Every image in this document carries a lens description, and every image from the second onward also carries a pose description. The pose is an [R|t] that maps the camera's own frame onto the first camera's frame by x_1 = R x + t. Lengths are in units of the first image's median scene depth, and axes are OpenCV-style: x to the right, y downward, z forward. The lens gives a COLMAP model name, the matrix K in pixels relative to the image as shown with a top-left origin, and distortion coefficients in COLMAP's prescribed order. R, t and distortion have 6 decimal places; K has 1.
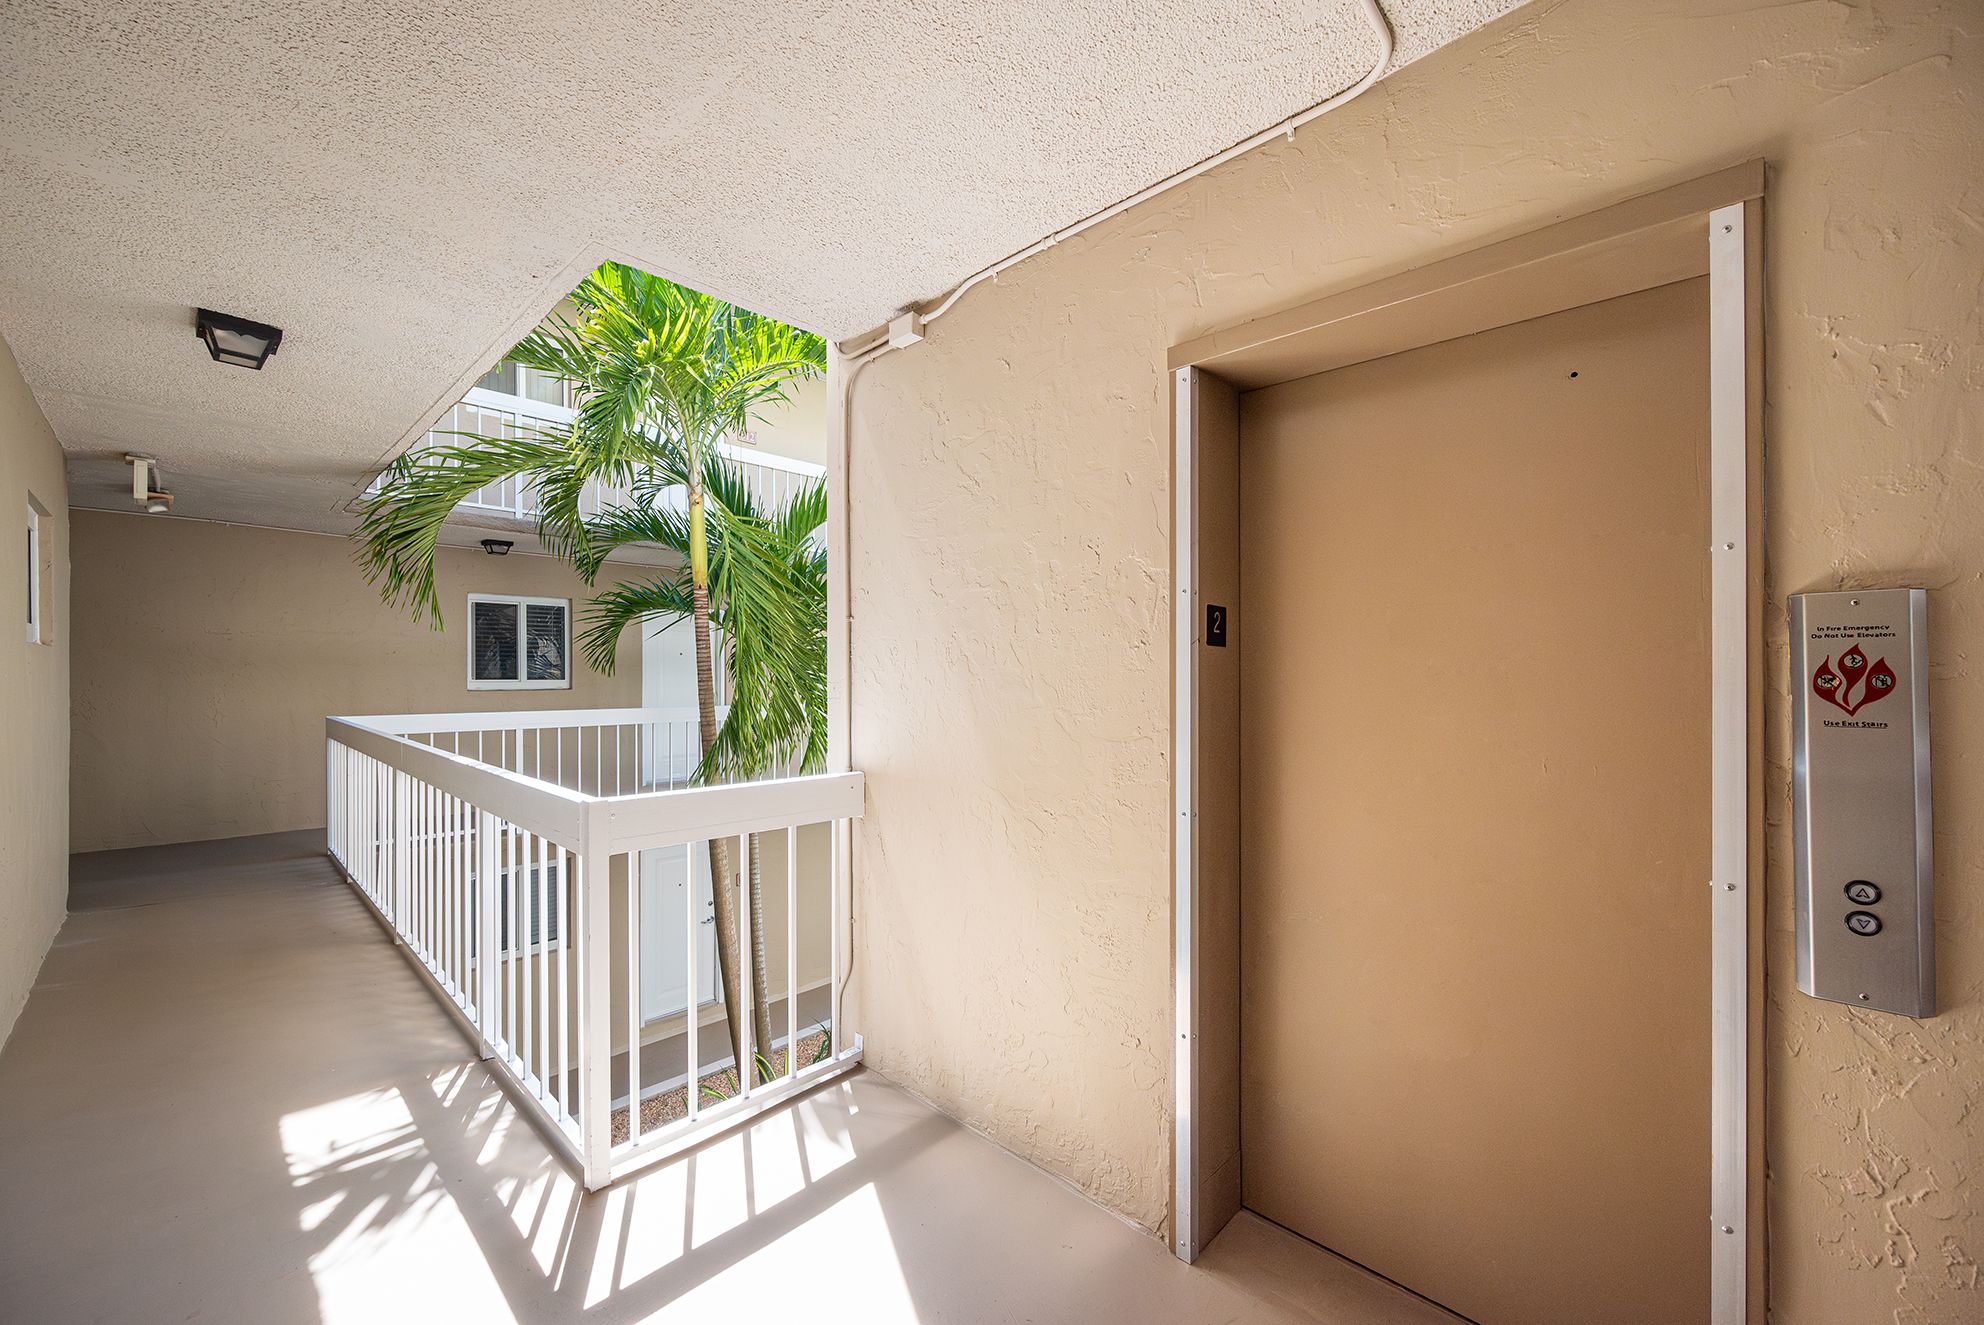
lens RADIAL K [[791.8, 0, 996.1], [0, 791.8, 678.0], [0, 0, 1]] dist [-0.000074, -0.000360]
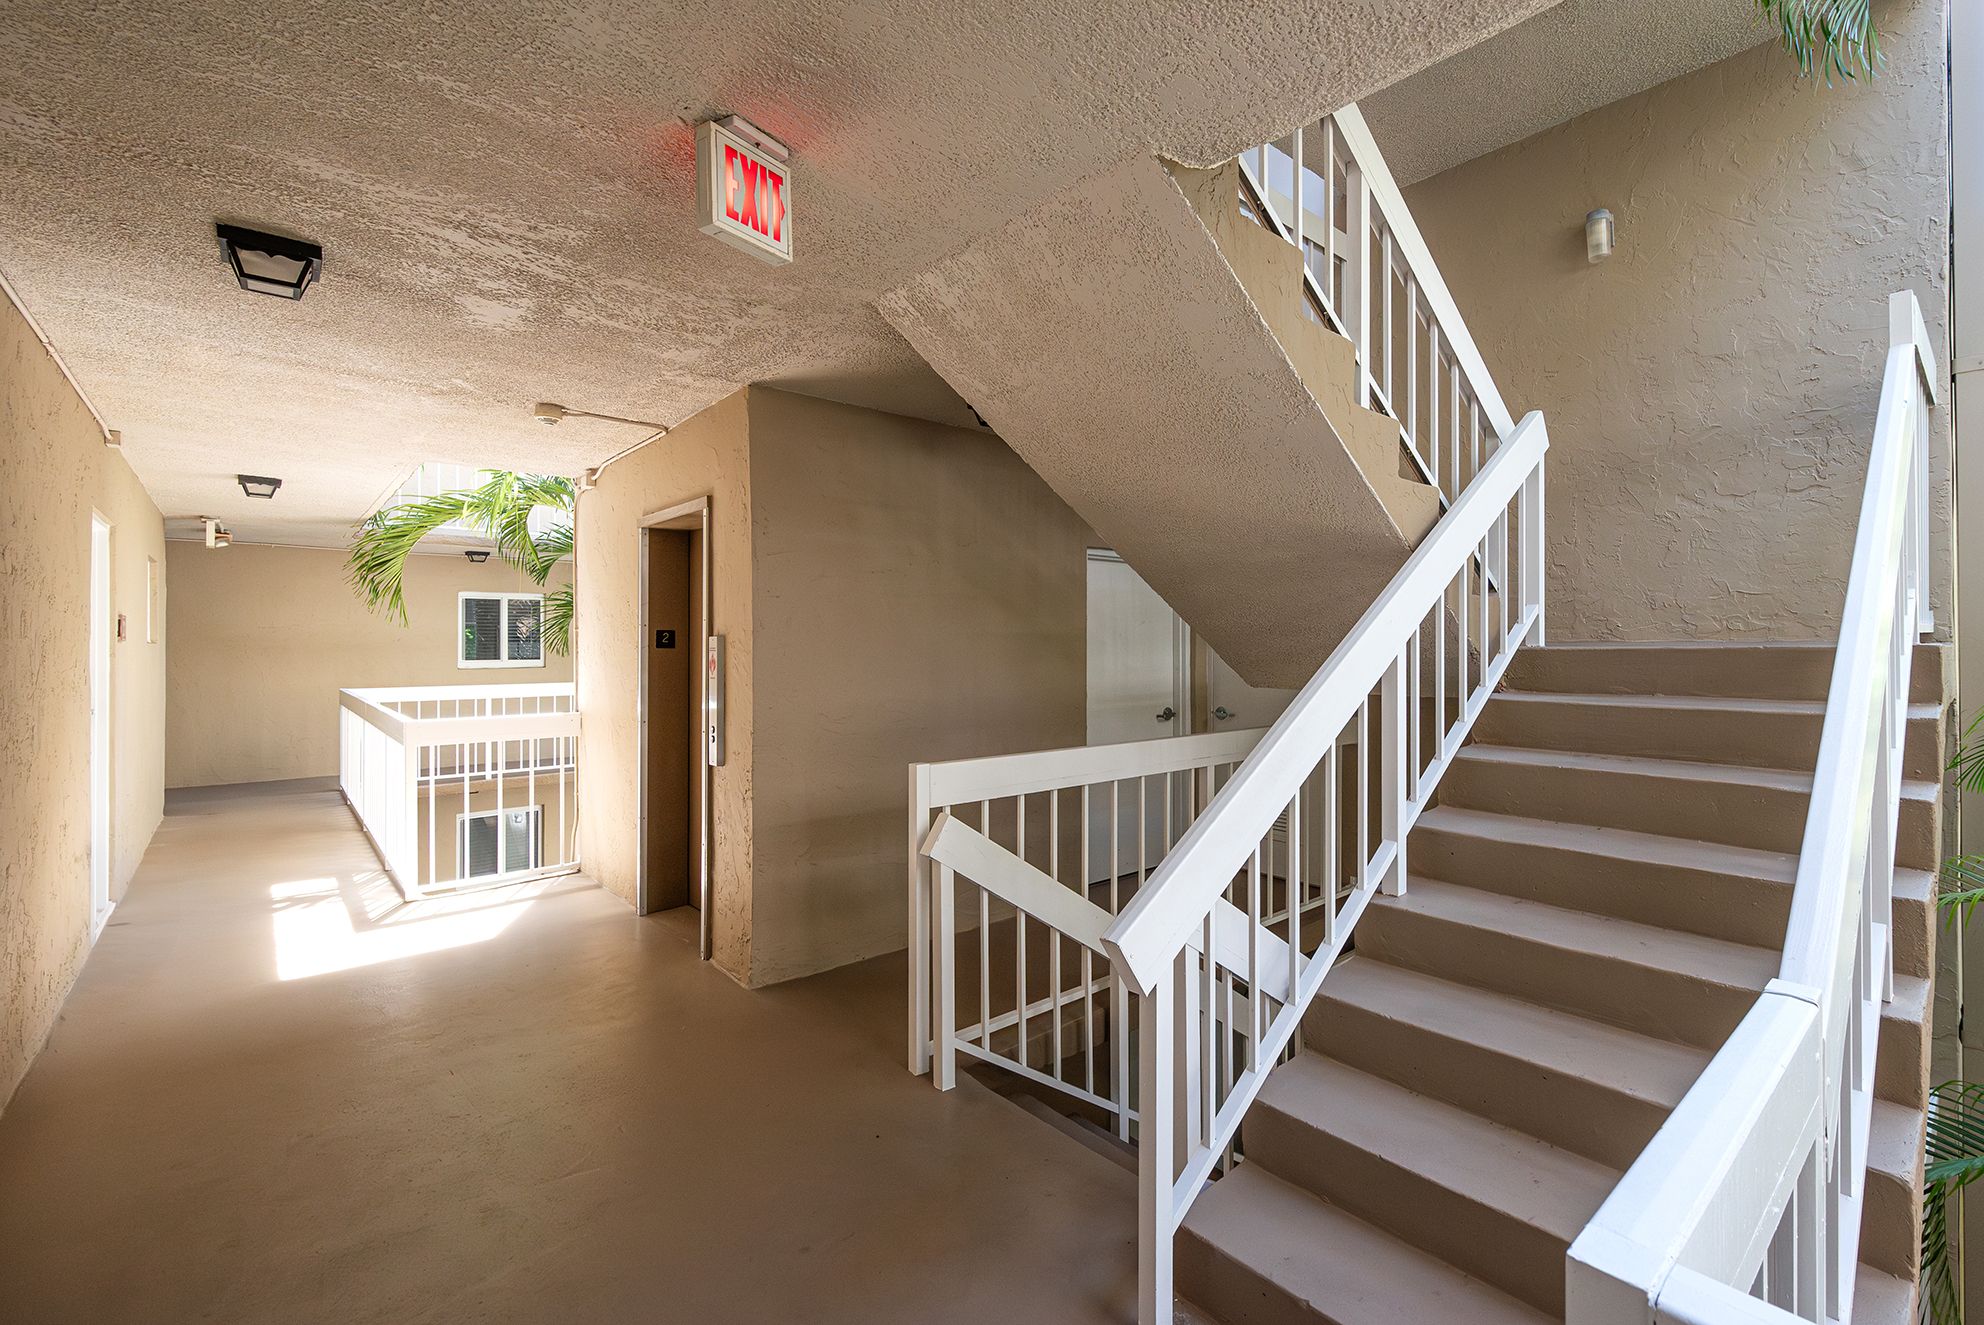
lens RADIAL K [[791.8, 0, 987.1], [0, 791.8, 643.9], [0, 0, 1]] dist [-0.000074, -0.000360]
pose [[0.998795, -0.009826, -0.048084, 0.406725], [0.009318, 0.999899, -0.010777, -0.005041], [0.048185, 0.010316, 0.998785, -0.376788]]
